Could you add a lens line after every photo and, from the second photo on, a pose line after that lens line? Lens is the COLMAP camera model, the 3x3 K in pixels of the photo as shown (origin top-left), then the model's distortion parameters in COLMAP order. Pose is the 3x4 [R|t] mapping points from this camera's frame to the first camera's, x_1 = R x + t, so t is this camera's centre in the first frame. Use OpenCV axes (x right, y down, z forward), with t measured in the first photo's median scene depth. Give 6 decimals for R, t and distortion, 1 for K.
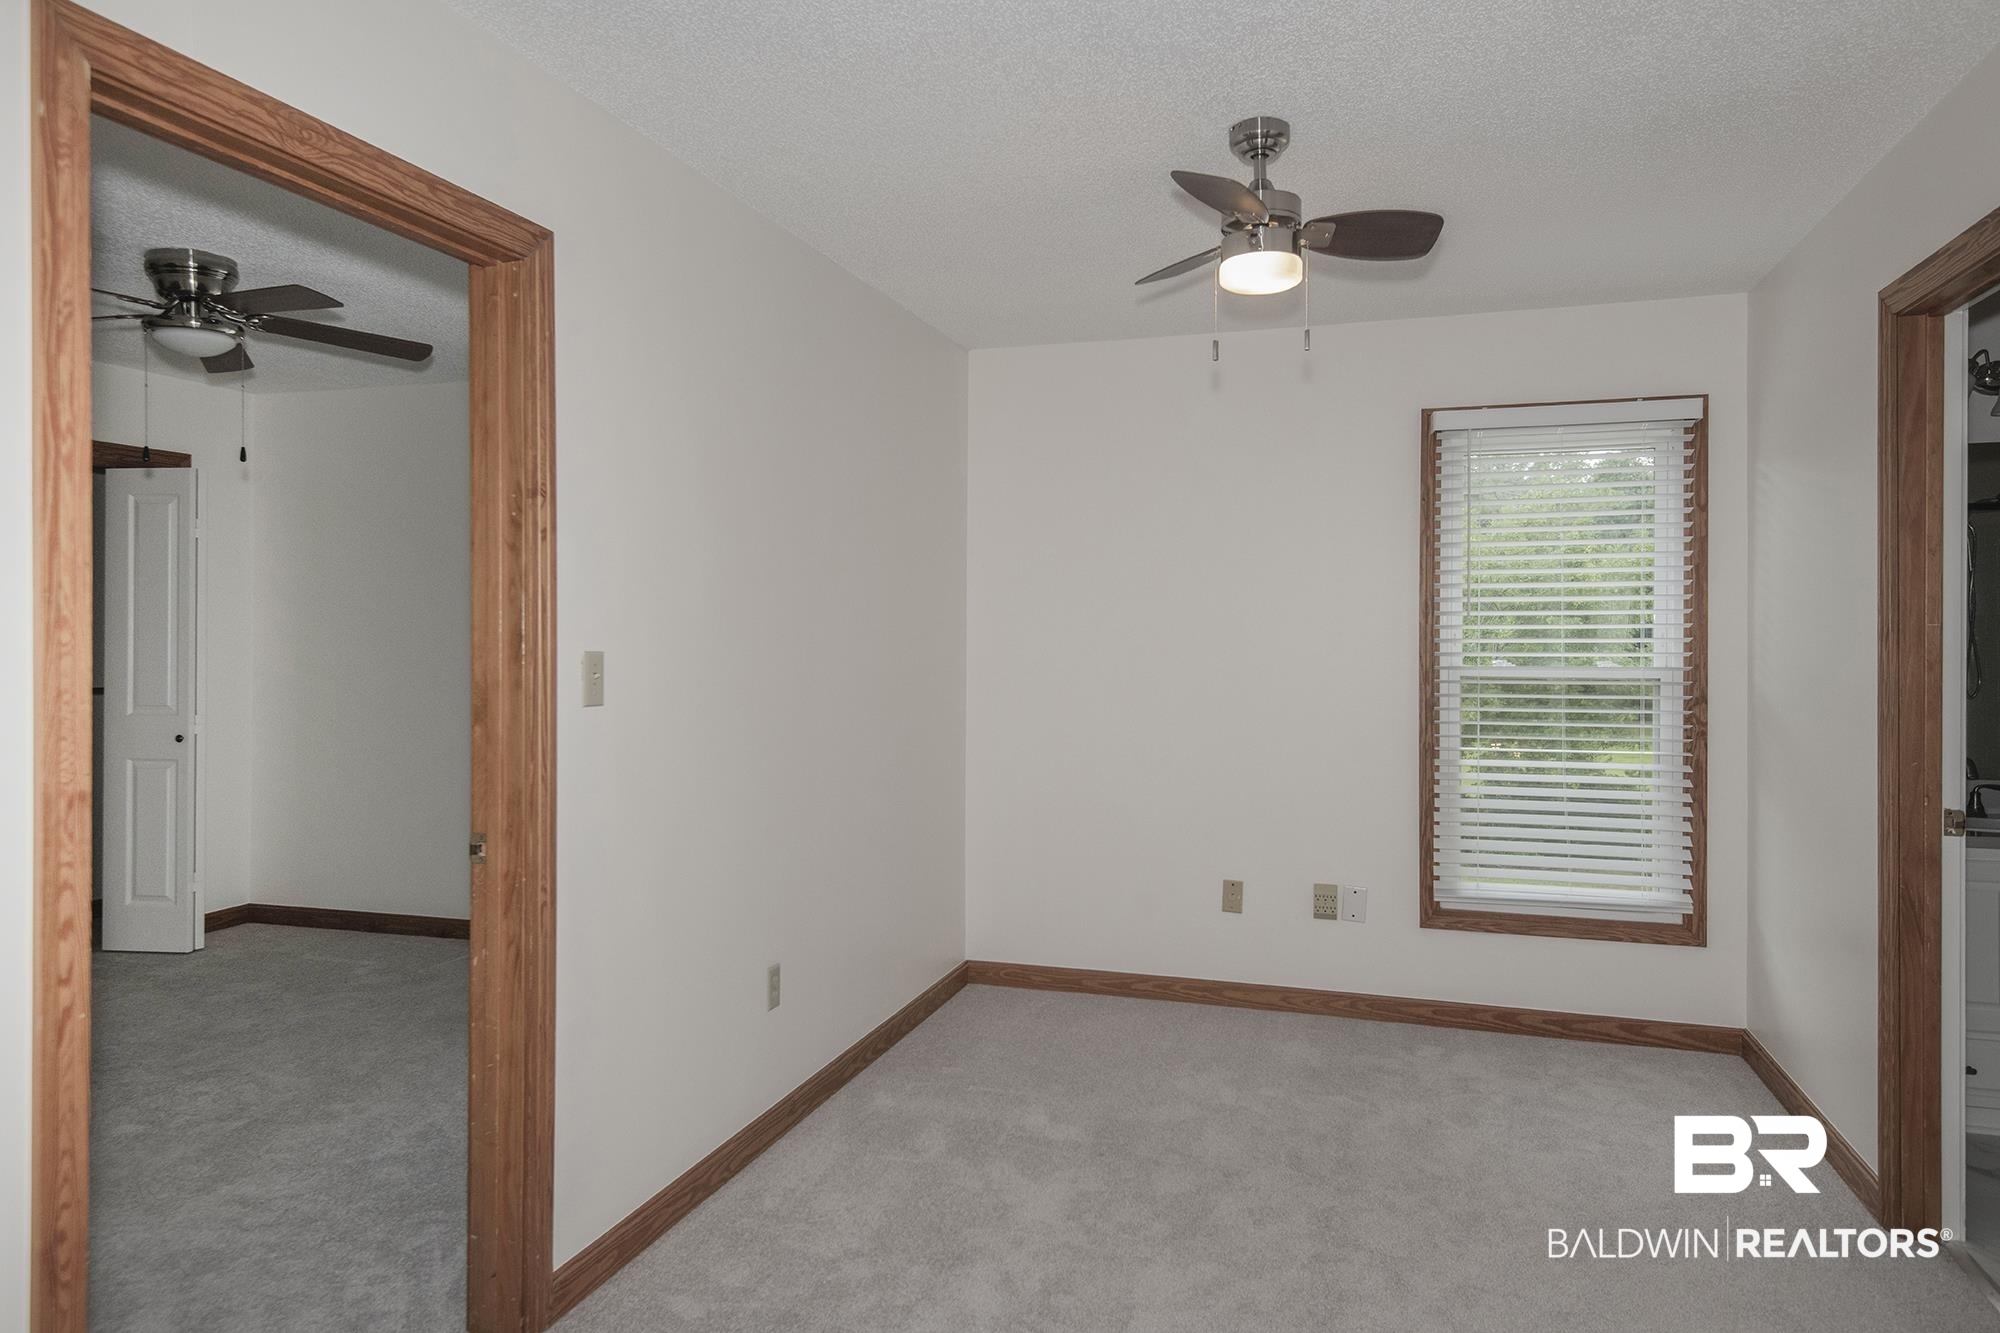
lens RADIAL K [[1208.6, 0, 1000.0], [0, 1208.6, 666.5], [0, 0, 1]] dist [0.033817, -0.034144]
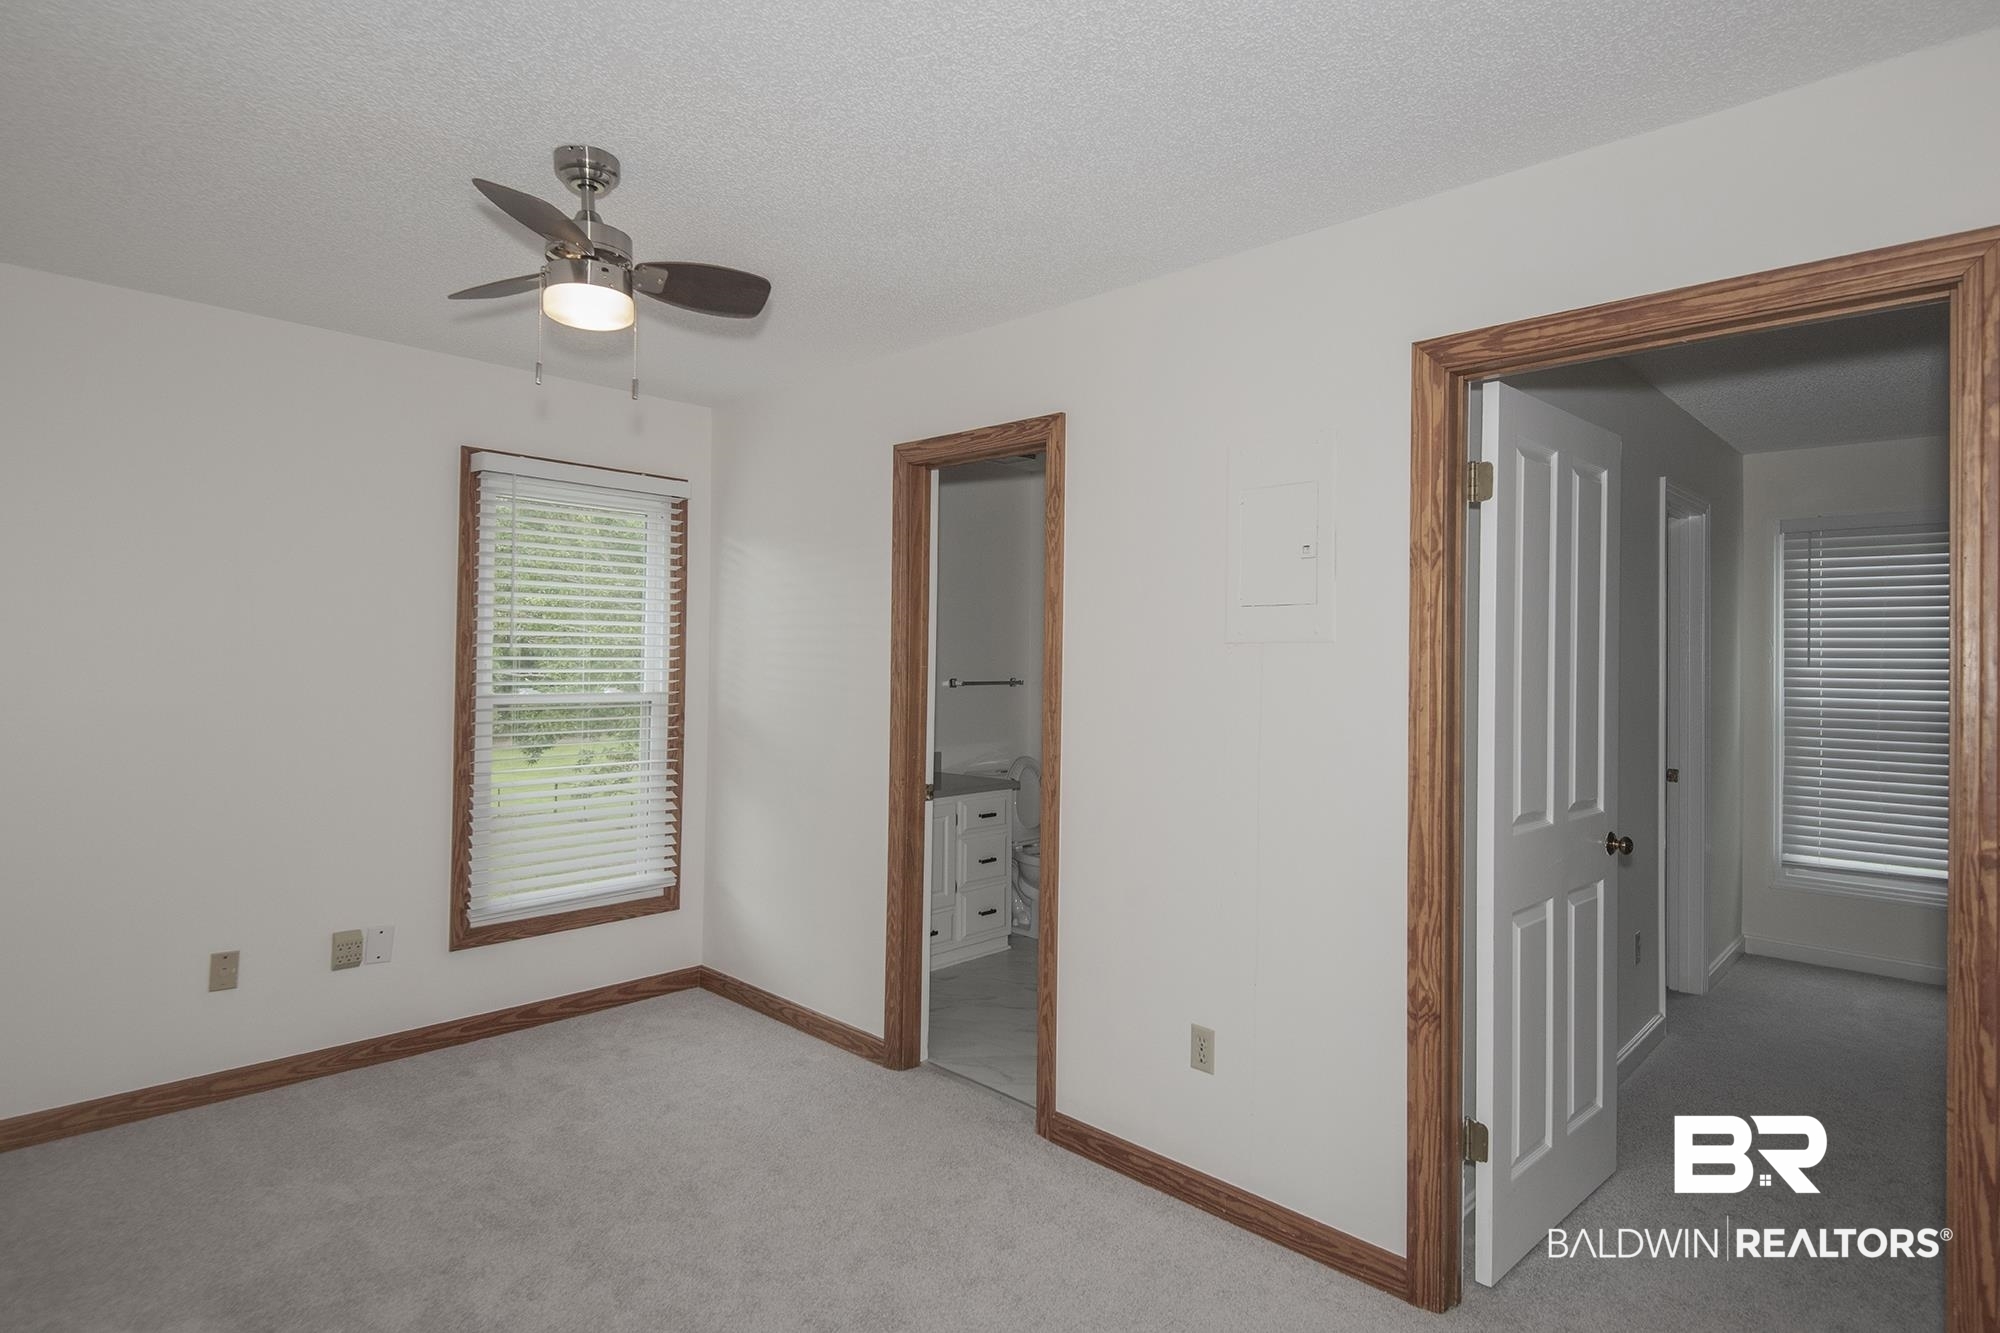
lens RADIAL K [[1018.5, 0, 1007.6], [0, 1018.5, 673.4], [0, 0, 1]] dist [0.039601, -0.027636]
pose [[0.461972, -0.007501, 0.886863, -0.216454], [0.008717, 0.999954, 0.003917, -0.019485], [-0.886852, 0.005921, 0.462016, 0.194488]]
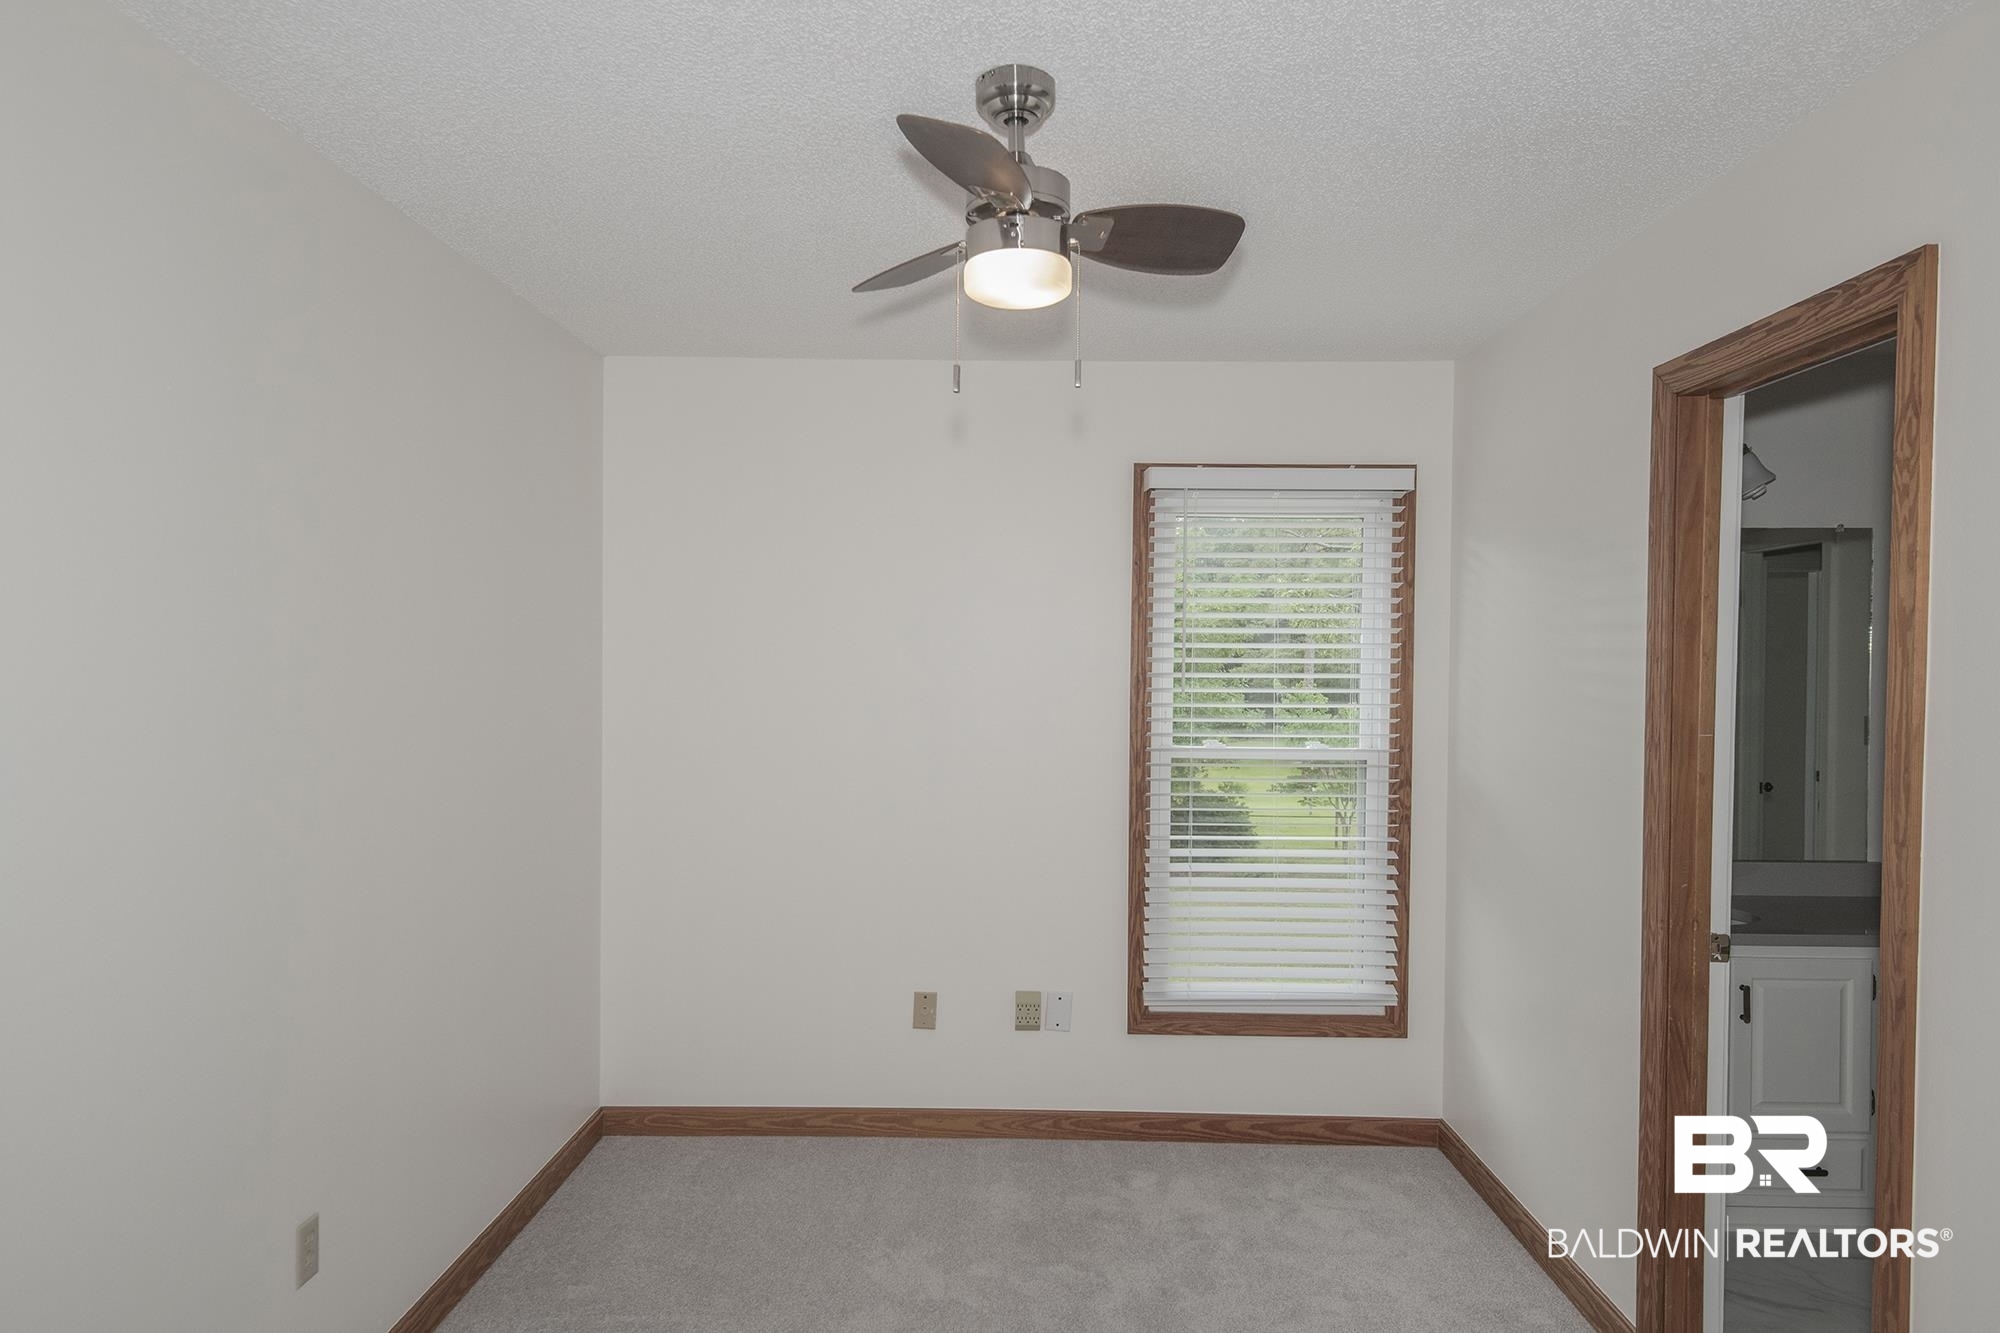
lens RADIAL K [[1206.9, 0, 992.5], [0, 1206.9, 706.2], [0, 0, 1]] dist [0.045490, -0.033250]
pose [[0.959859, -0.000230, 0.280484, -0.005649], [-0.002285, 0.999960, 0.008640, -0.040319], [-0.280474, -0.008934, 0.959820, 0.170752]]
